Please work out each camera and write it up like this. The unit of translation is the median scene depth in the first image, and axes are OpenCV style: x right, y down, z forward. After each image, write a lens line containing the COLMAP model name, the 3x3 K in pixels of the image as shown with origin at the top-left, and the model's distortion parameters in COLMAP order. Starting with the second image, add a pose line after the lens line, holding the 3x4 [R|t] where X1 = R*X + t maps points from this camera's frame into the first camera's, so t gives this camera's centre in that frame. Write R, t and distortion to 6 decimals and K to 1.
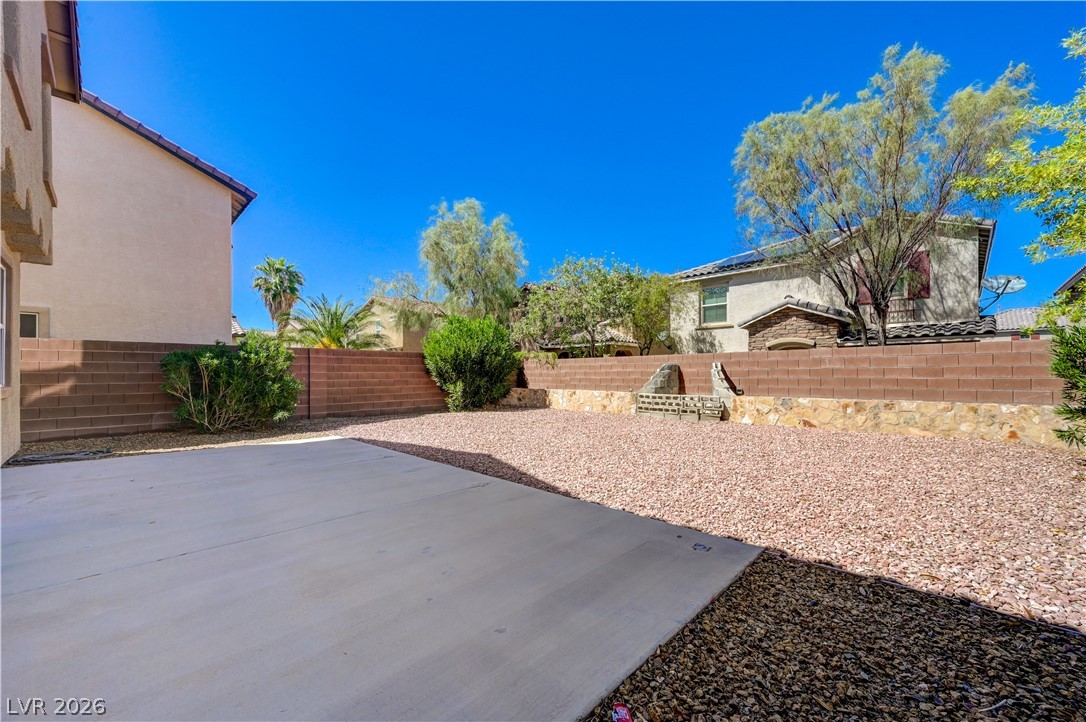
lens RADIAL K [[417.8, 0, 544.4], [0, 417.8, 369.8], [0, 0, 1]] dist [0.002857, 0.000187]
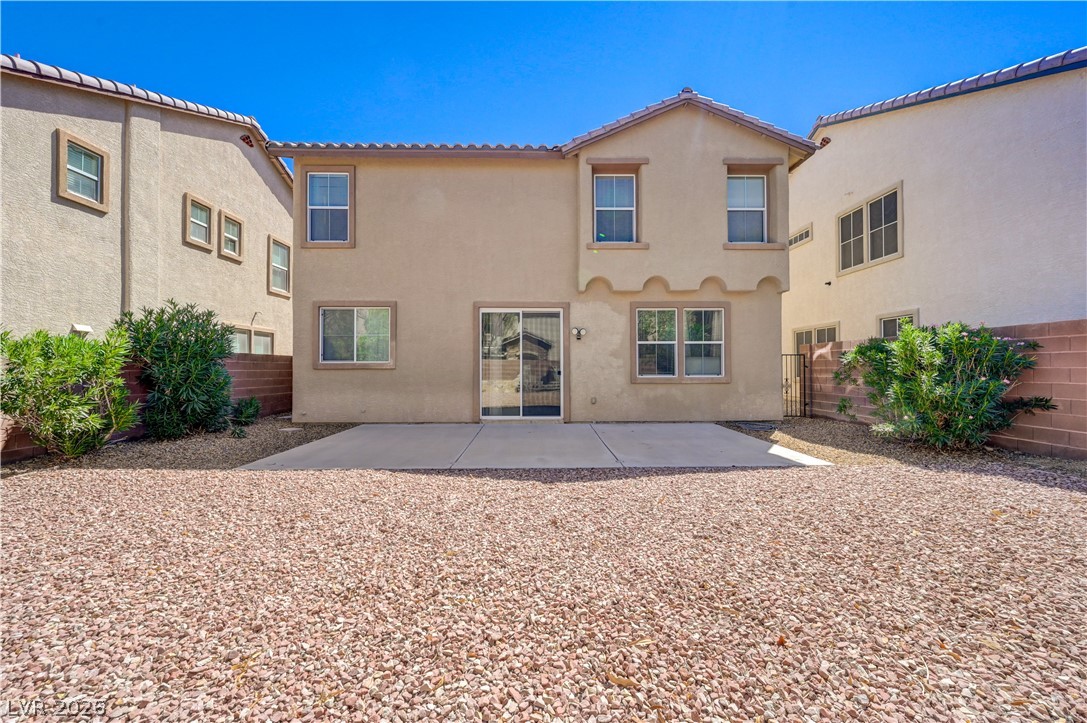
lens RADIAL K [[426.3, 0, 546.1], [0, 426.3, 365.2], [0, 0, 1]] dist [-0.001437, 0.000114]
pose [[-0.712906, 0.001959, -0.701257, 0.206759], [0.013339, 0.999853, -0.010767, 0.000593], [0.701133, -0.017030, -0.712828, 0.787199]]
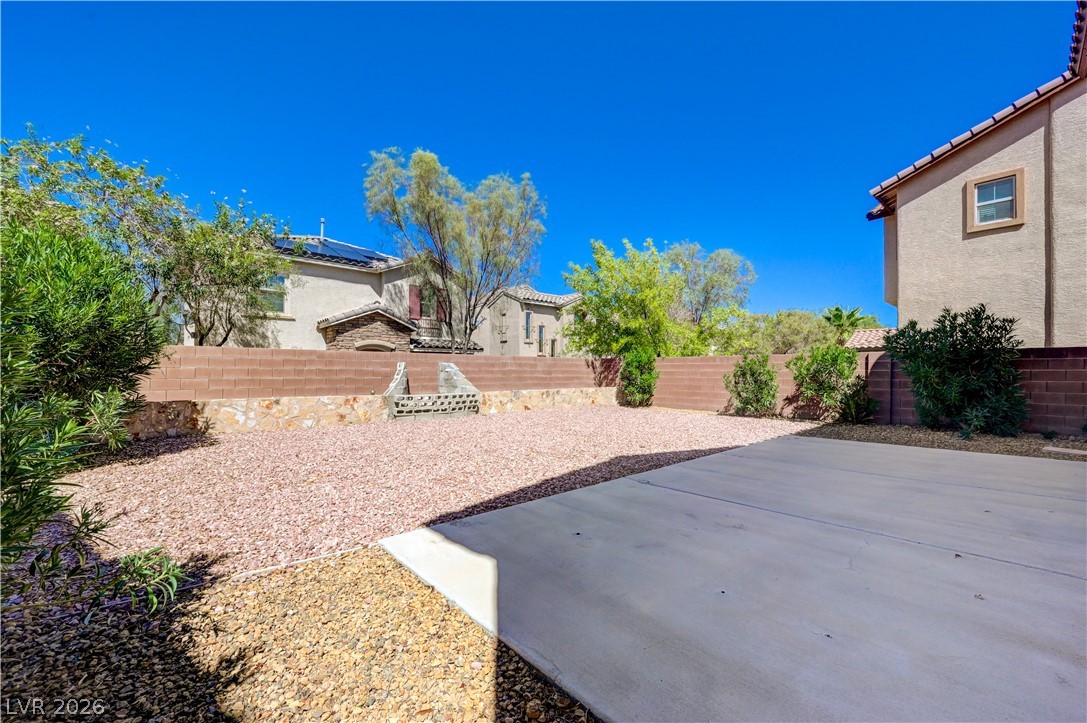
lens RADIAL K [[428.9, 0, 545.6], [0, 428.9, 368.7], [0, 0, 1]] dist [0.000867, 0.000204]
pose [[0.071151, 0.014403, 0.997362, -0.584957], [-0.010775, 0.999848, -0.013670, 0.008807], [-0.997407, -0.009774, 0.071296, 0.571079]]
